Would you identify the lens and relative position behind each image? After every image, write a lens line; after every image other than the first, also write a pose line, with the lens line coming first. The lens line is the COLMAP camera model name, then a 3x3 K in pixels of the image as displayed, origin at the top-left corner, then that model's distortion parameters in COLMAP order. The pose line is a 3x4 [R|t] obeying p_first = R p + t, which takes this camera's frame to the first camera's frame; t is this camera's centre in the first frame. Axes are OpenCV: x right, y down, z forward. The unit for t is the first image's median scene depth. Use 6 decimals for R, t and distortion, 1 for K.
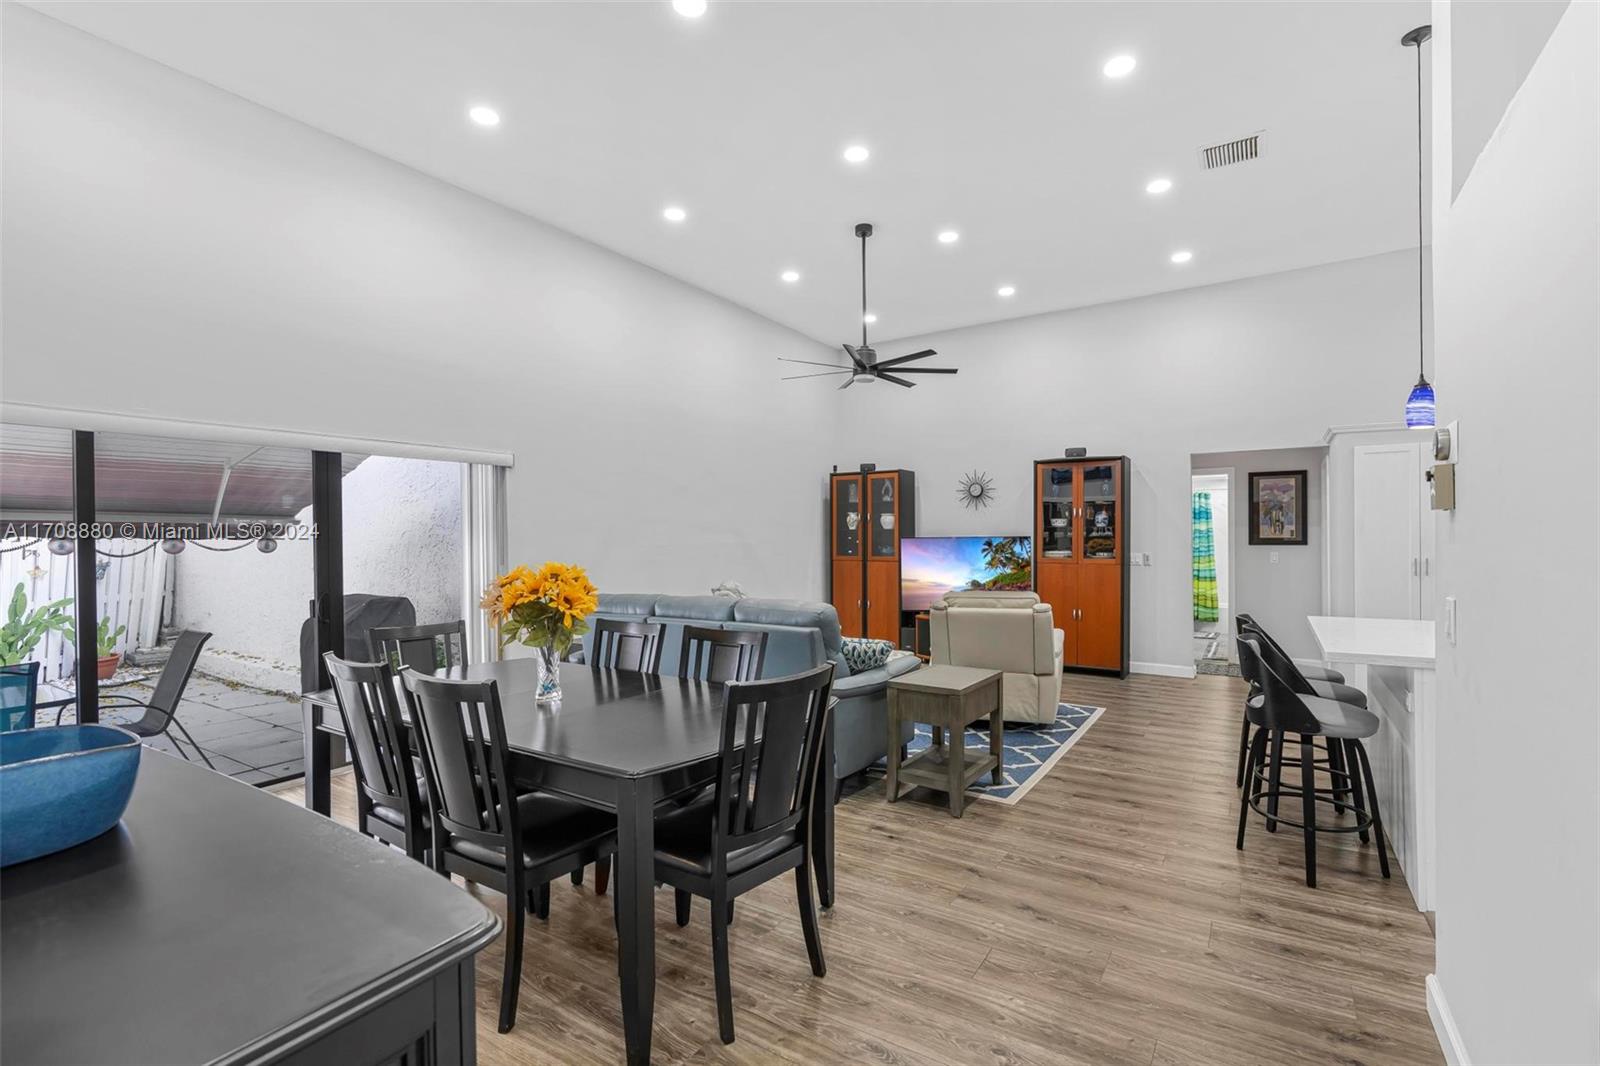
lens RADIAL K [[713.3, 0, 807.2], [0, 713.3, 539.4], [0, 0, 1]] dist [-0.001718, 0.000093]
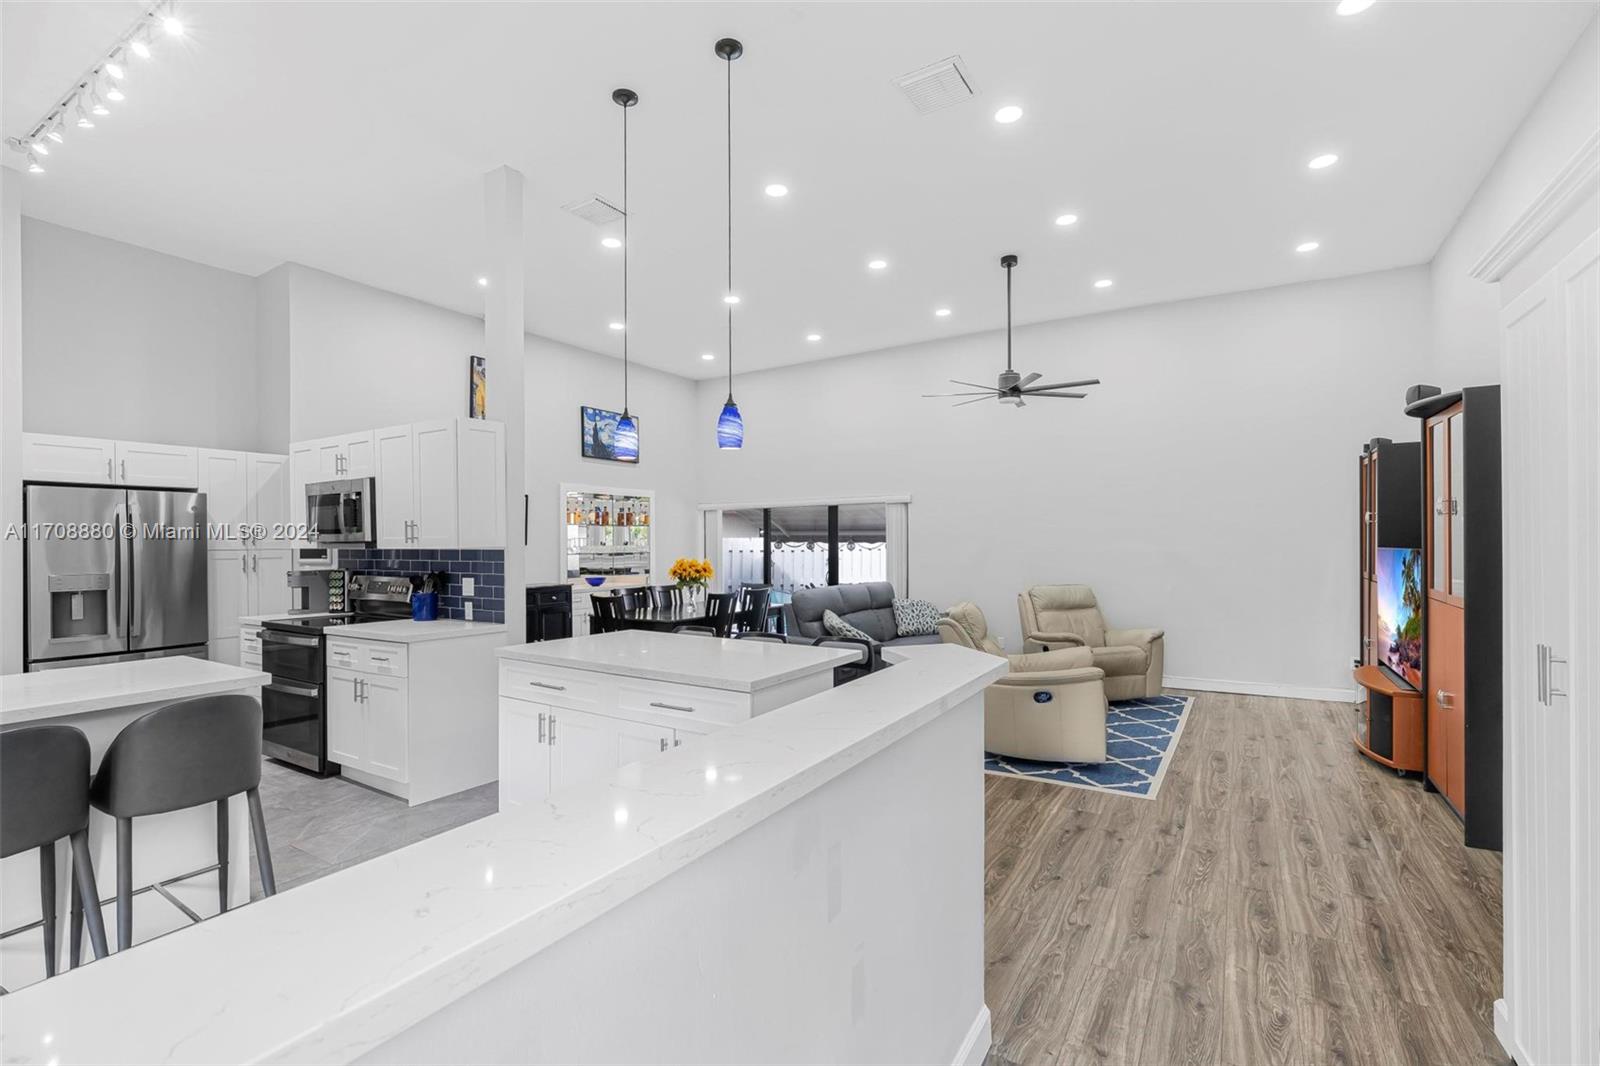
lens RADIAL K [[713.3, 0, 807.2], [0, 713.3, 539.4], [0, 0, 1]] dist [-0.001718, 0.000093]
pose [[0.022711, 0.005669, -0.999726, 0.861807], [0.003492, 0.999977, 0.005750, -0.017570], [0.999736, -0.003622, 0.022691, 0.505059]]
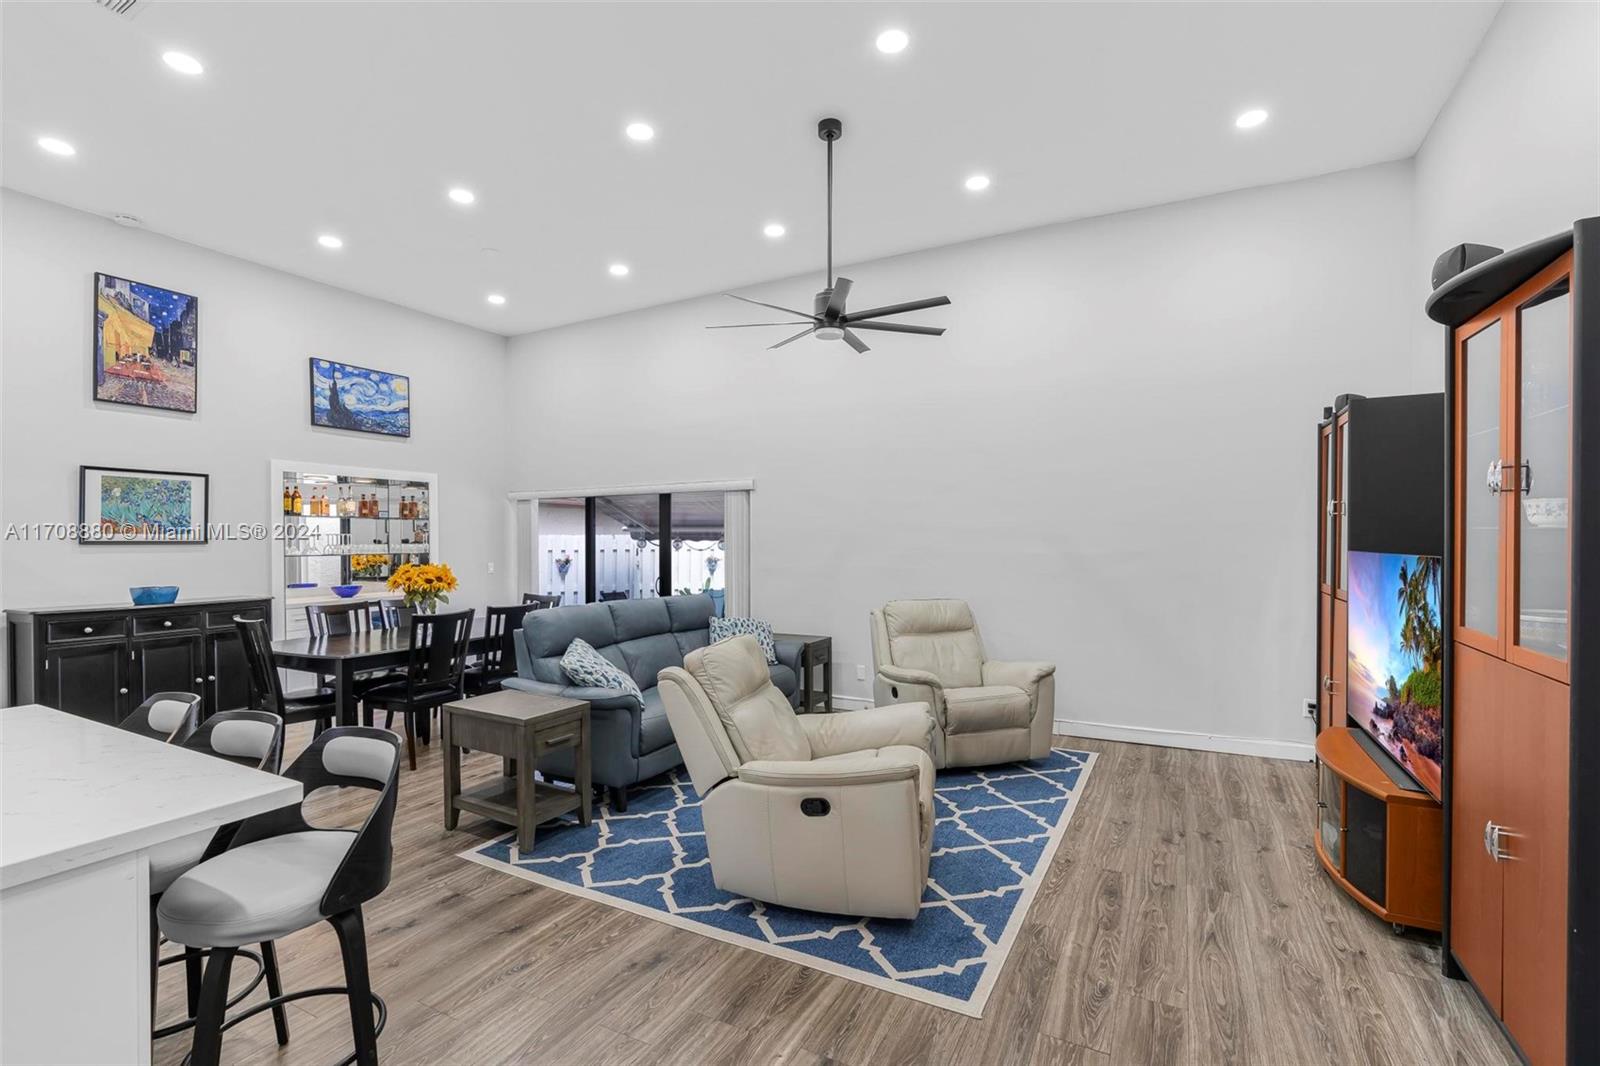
lens RADIAL K [[717.6, 0, 800.0], [0, 717.6, 544.5], [0, 0, 1]] dist [-0.003060, -0.000132]
pose [[0.080881, 0.015719, -0.996600, 0.612145], [0.000798, 0.999874, 0.015835, -0.015493], [0.996723, -0.002076, 0.080858, 0.684111]]
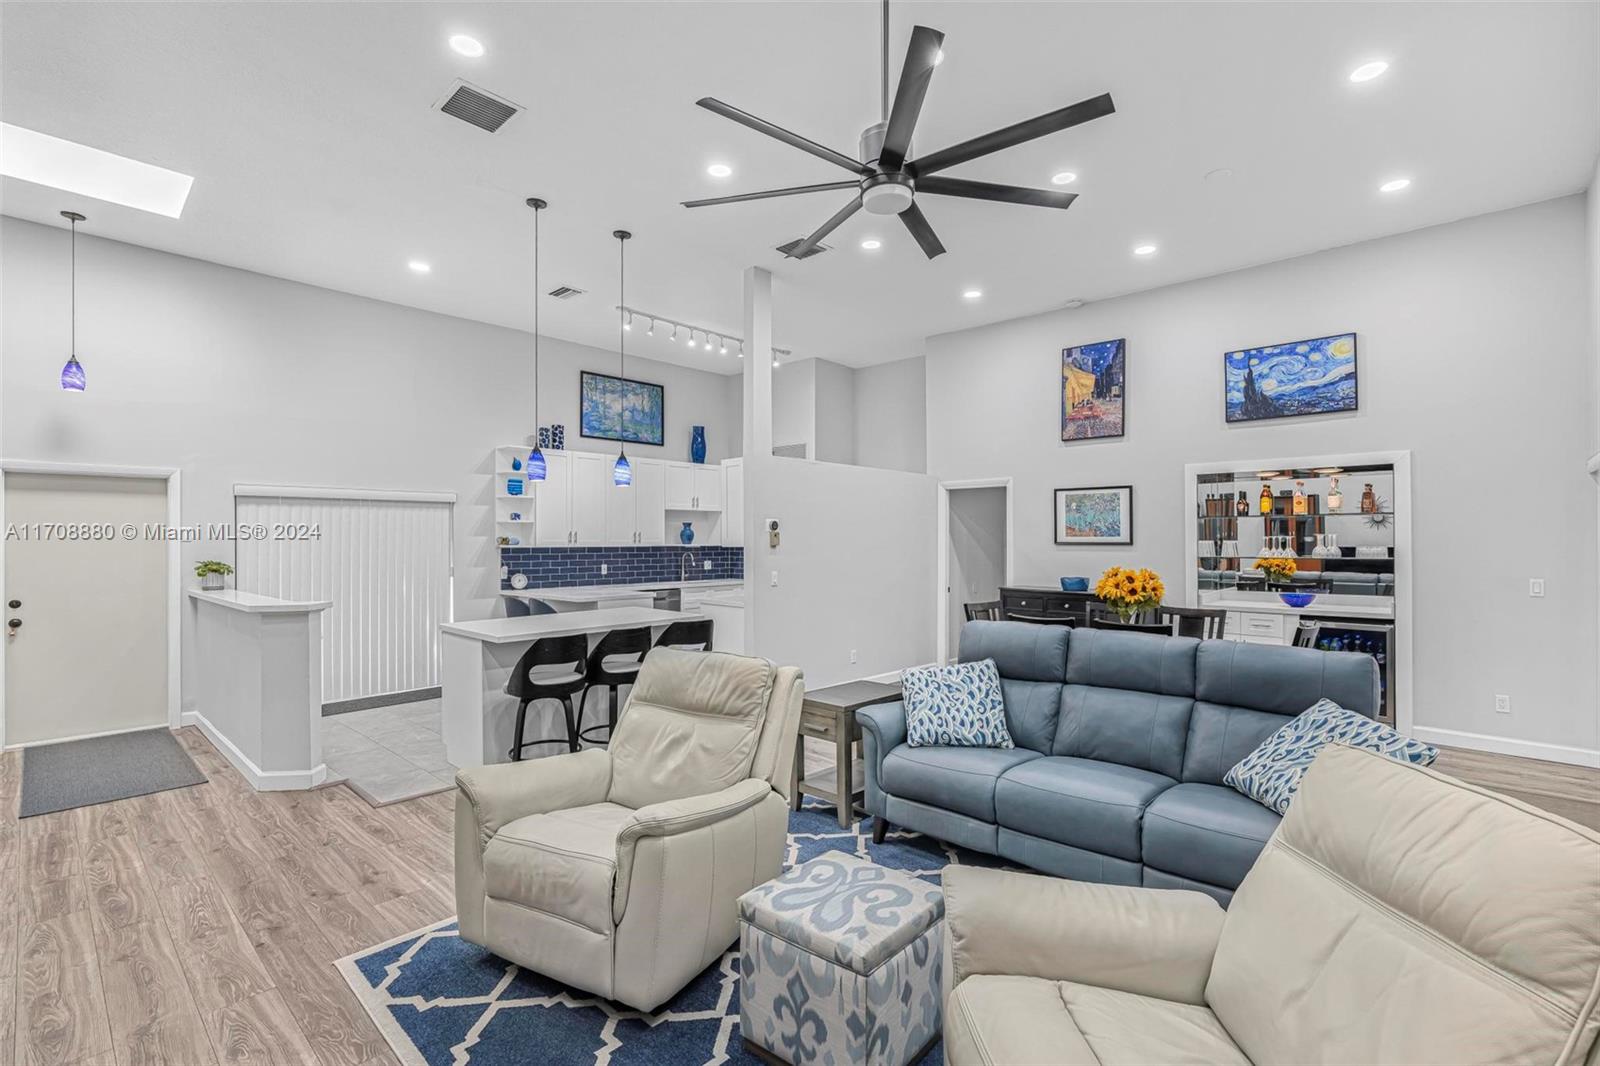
lens RADIAL K [[724.5, 0, 804.3], [0, 724.5, 535.9], [0, 0, 1]] dist [-0.002703, 0.000542]
pose [[-0.984039, 0.011425, 0.177588, 0.040318], [0.010591, 0.999928, -0.005644, -0.014821], [-0.177640, -0.003673, -0.984089, 1.082923]]
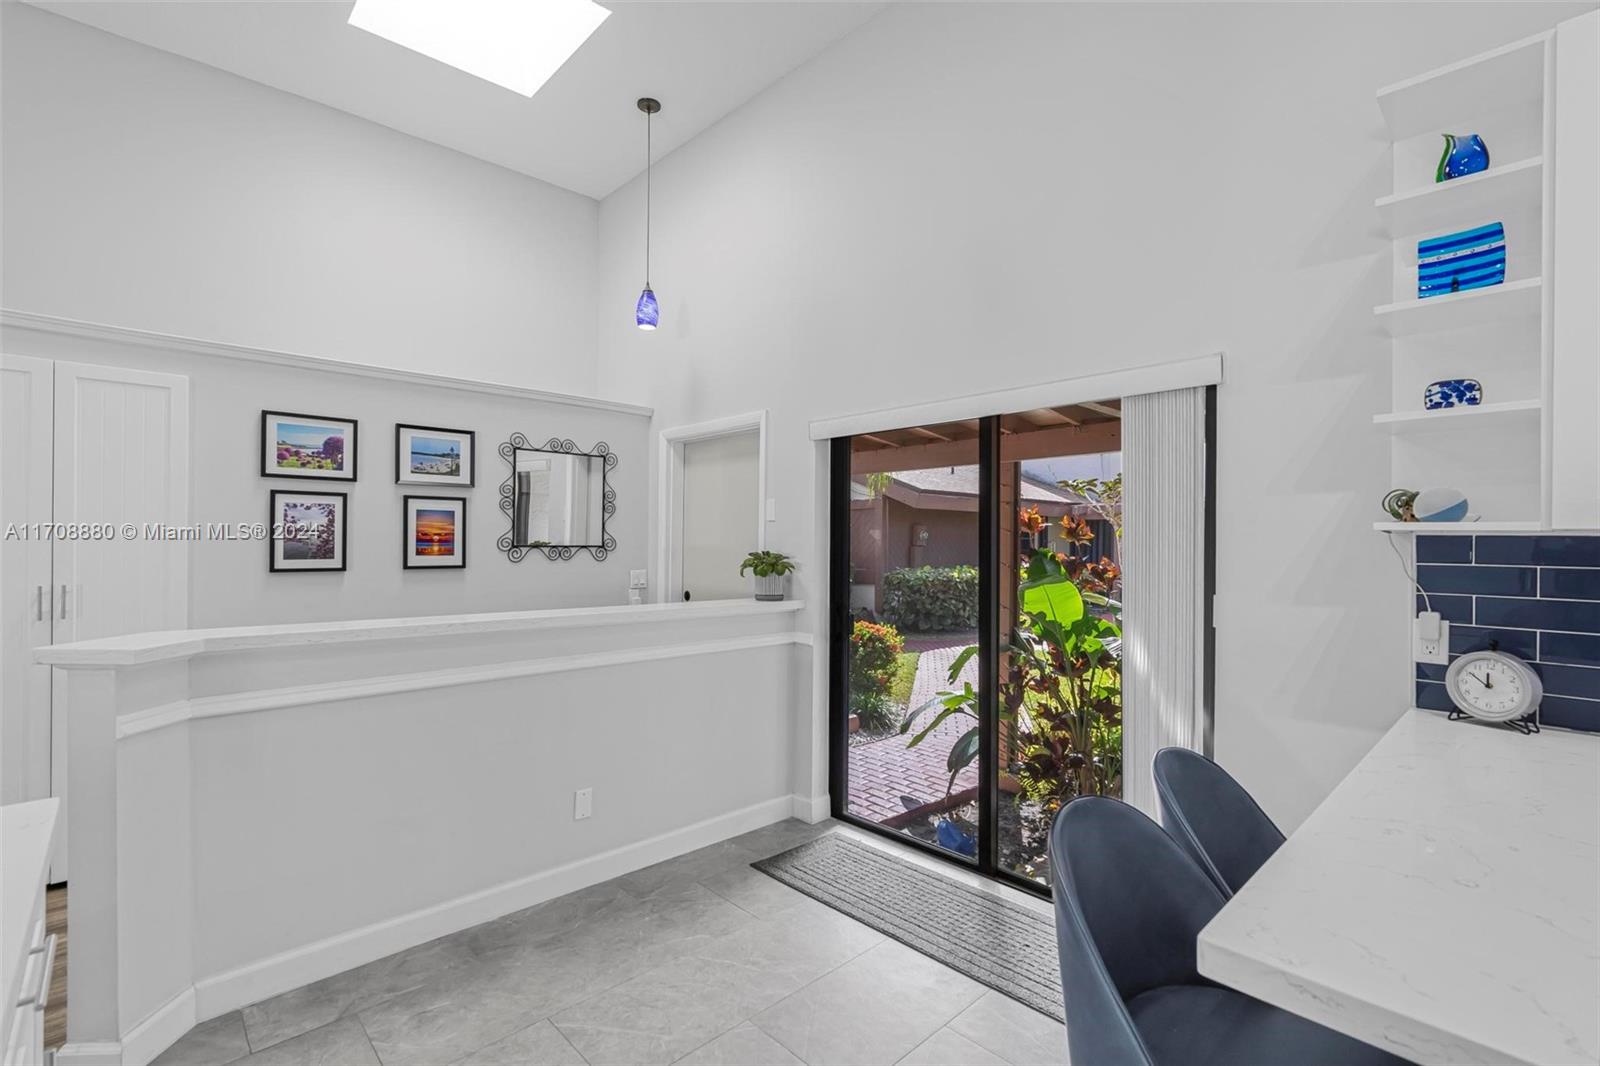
lens RADIAL K [[720.5, 0, 801.8], [0, 720.5, 532.3], [0, 0, 1]] dist [-0.002031, 0.000101]
pose [[0.231804, 0.016610, 0.972621, 0.366299], [-0.003921, 0.999862, -0.016141, -0.004001], [-0.972755, -0.000072, 0.231838, 0.266376]]
